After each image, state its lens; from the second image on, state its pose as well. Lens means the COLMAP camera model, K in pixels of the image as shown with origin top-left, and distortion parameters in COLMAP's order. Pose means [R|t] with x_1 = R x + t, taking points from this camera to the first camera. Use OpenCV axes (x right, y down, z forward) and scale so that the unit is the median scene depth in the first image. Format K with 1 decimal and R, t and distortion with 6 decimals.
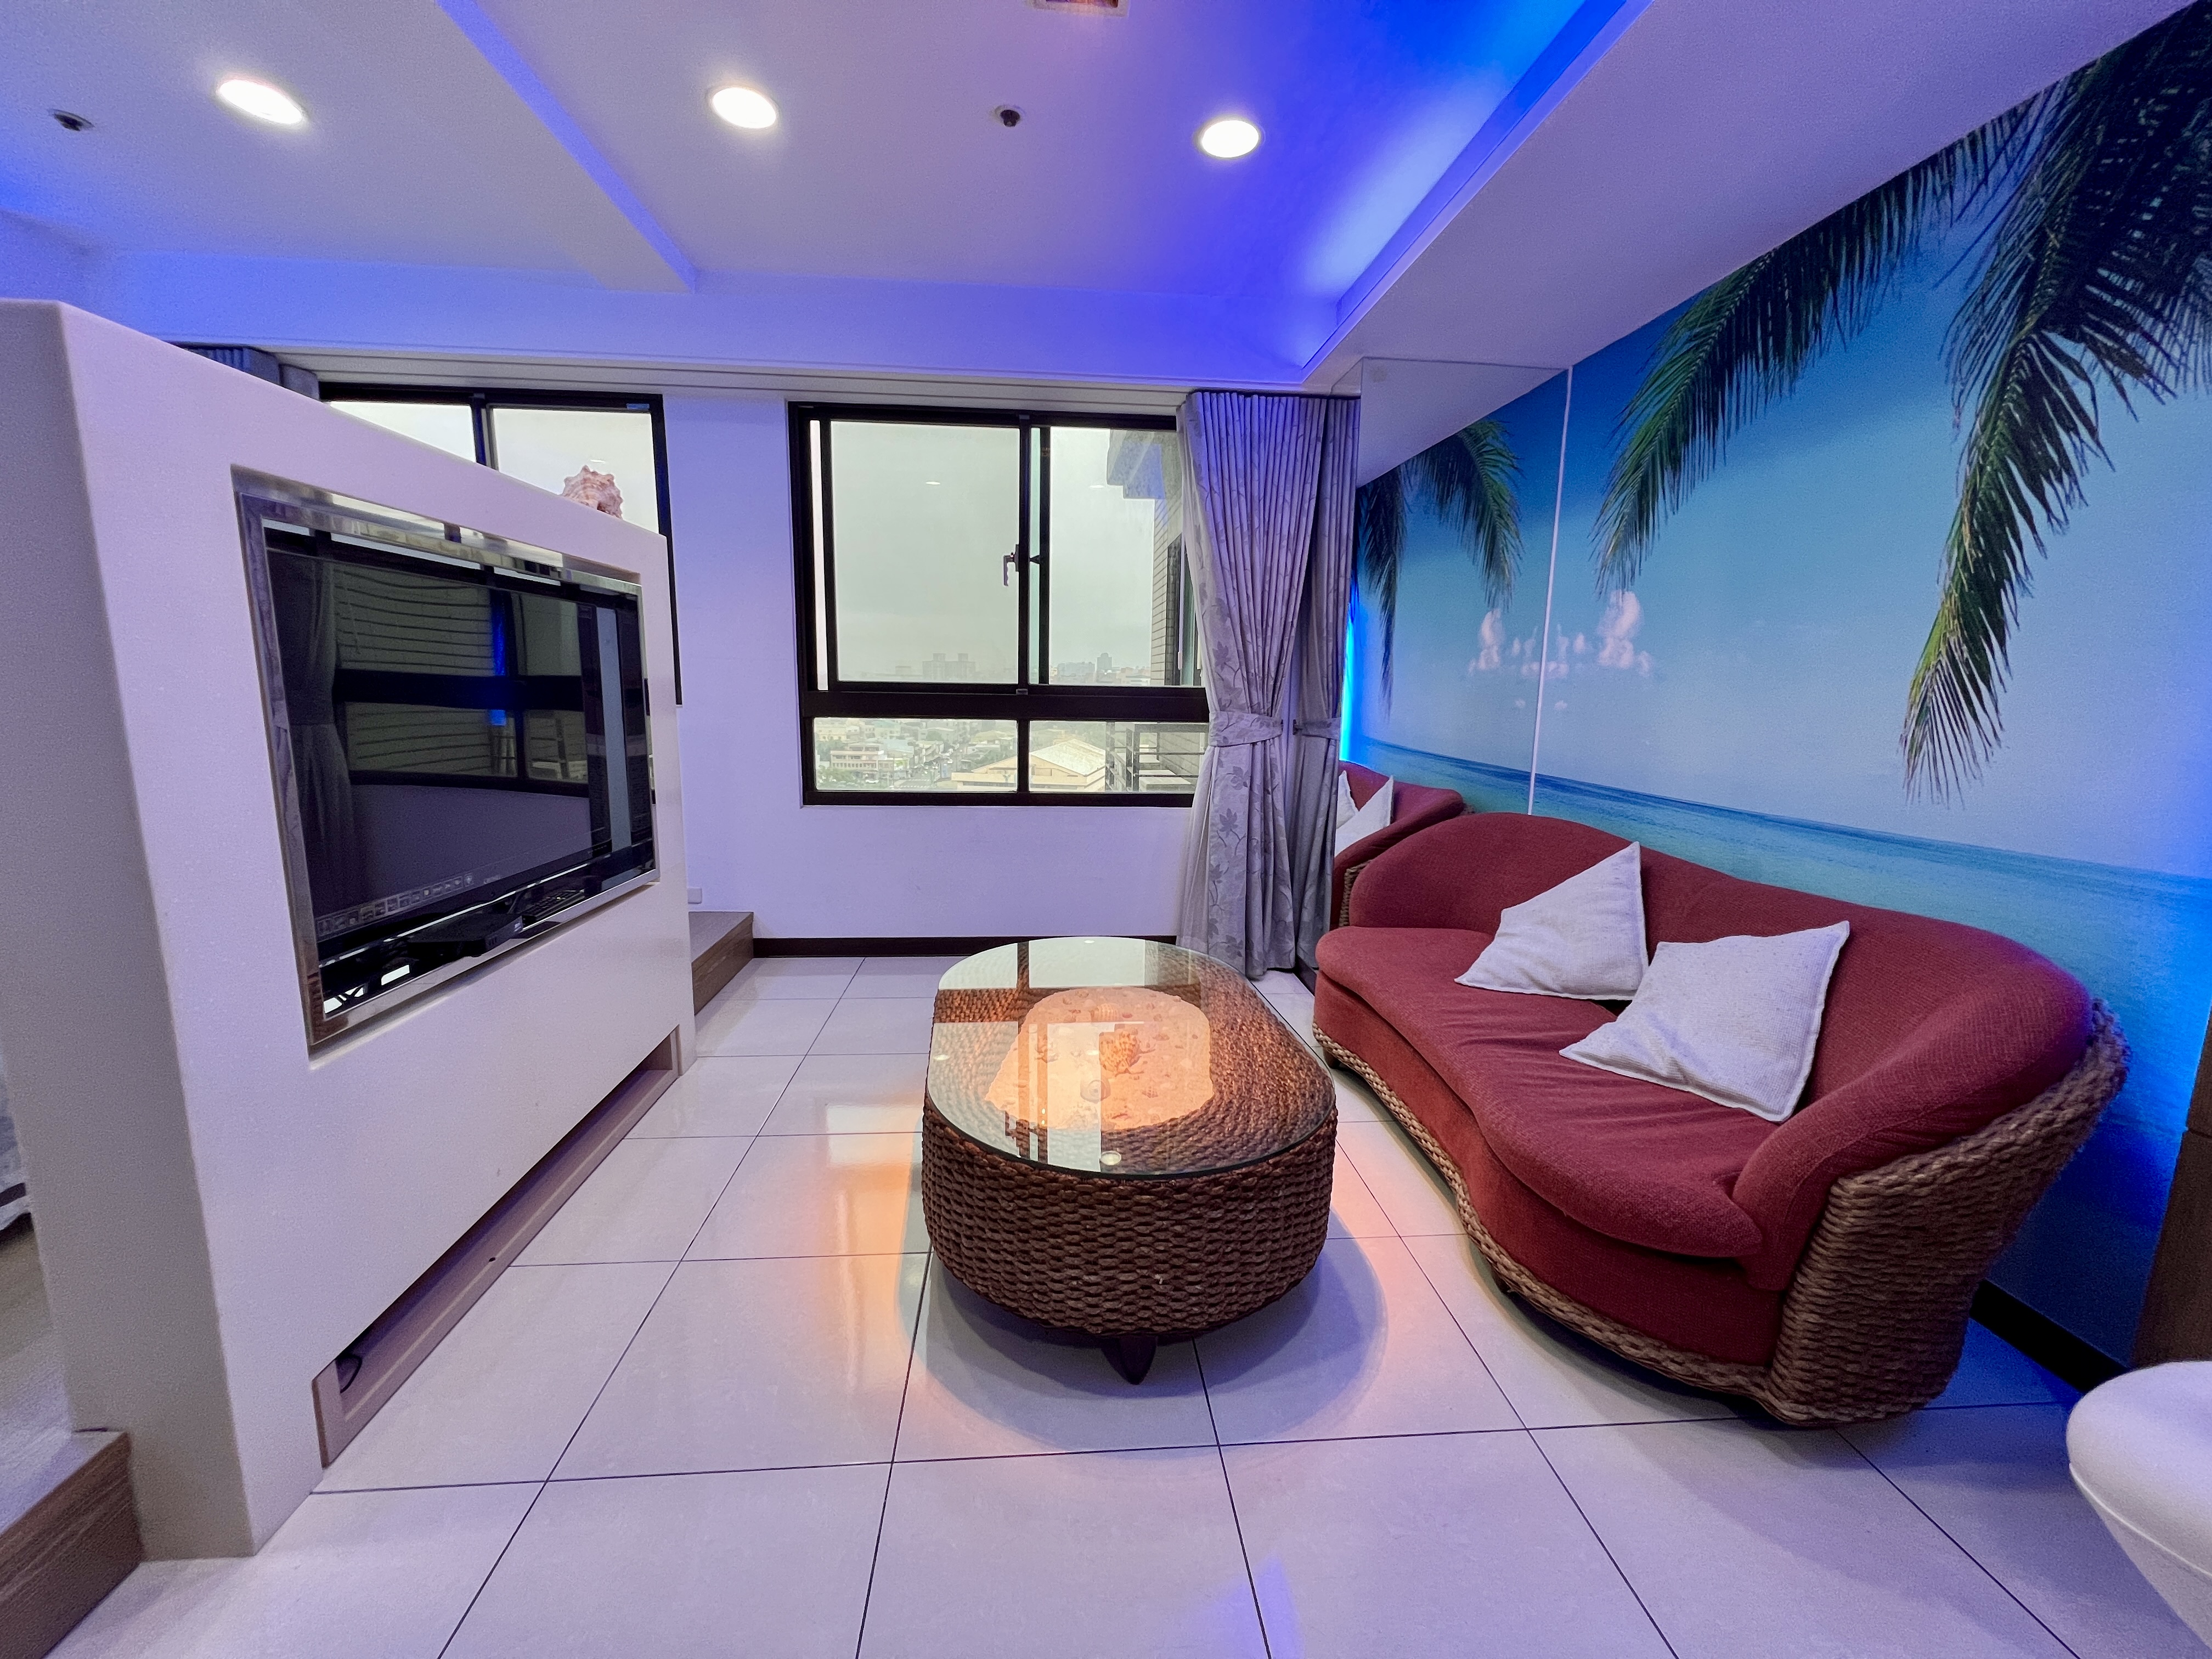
lens RADIAL K [[883.6, 0, 1107.1], [0, 883.6, 823.7], [0, 0, 1]] dist [-0.002666, 0.000322]
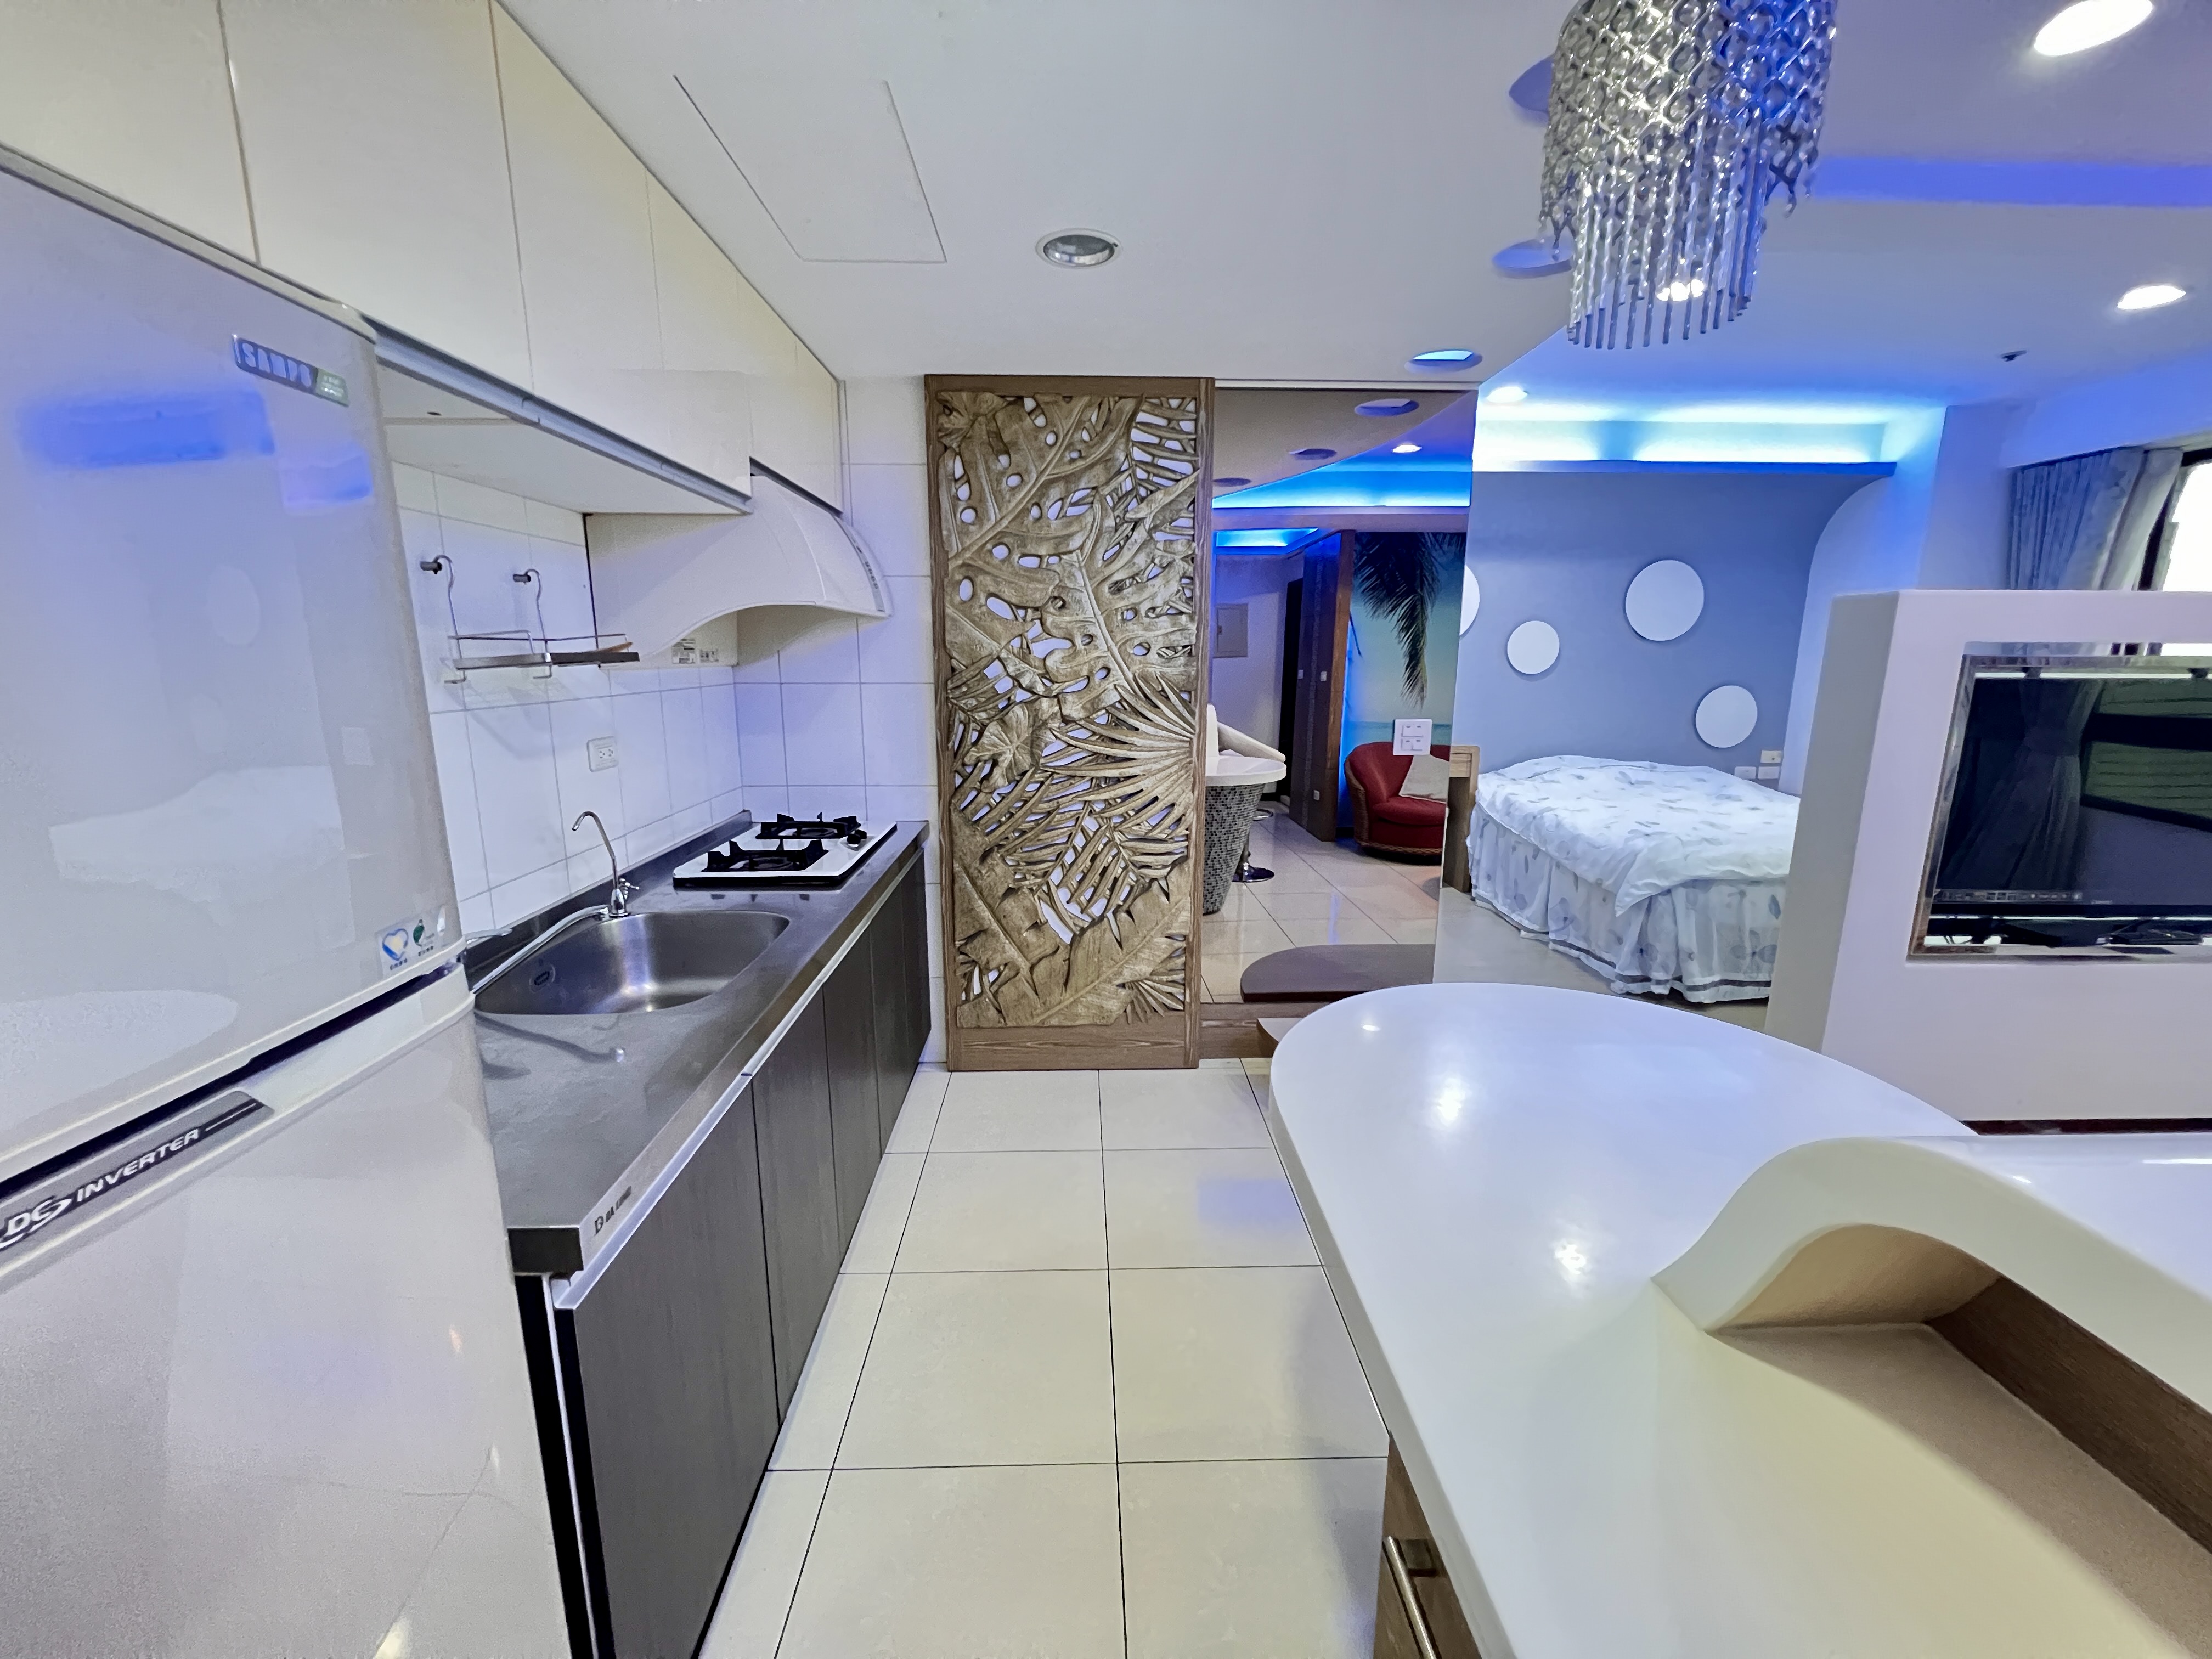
lens RADIAL K [[877.4, 0, 1100.6], [0, 877.4, 823.6], [0, 0, 1]] dist [-0.001150, -0.000029]
pose [[-0.053968, 0.174993, -0.983089, 0.354232], [-0.157648, 0.970684, 0.181439, -0.028447], [0.986019, 0.164774, -0.024799, -0.249918]]
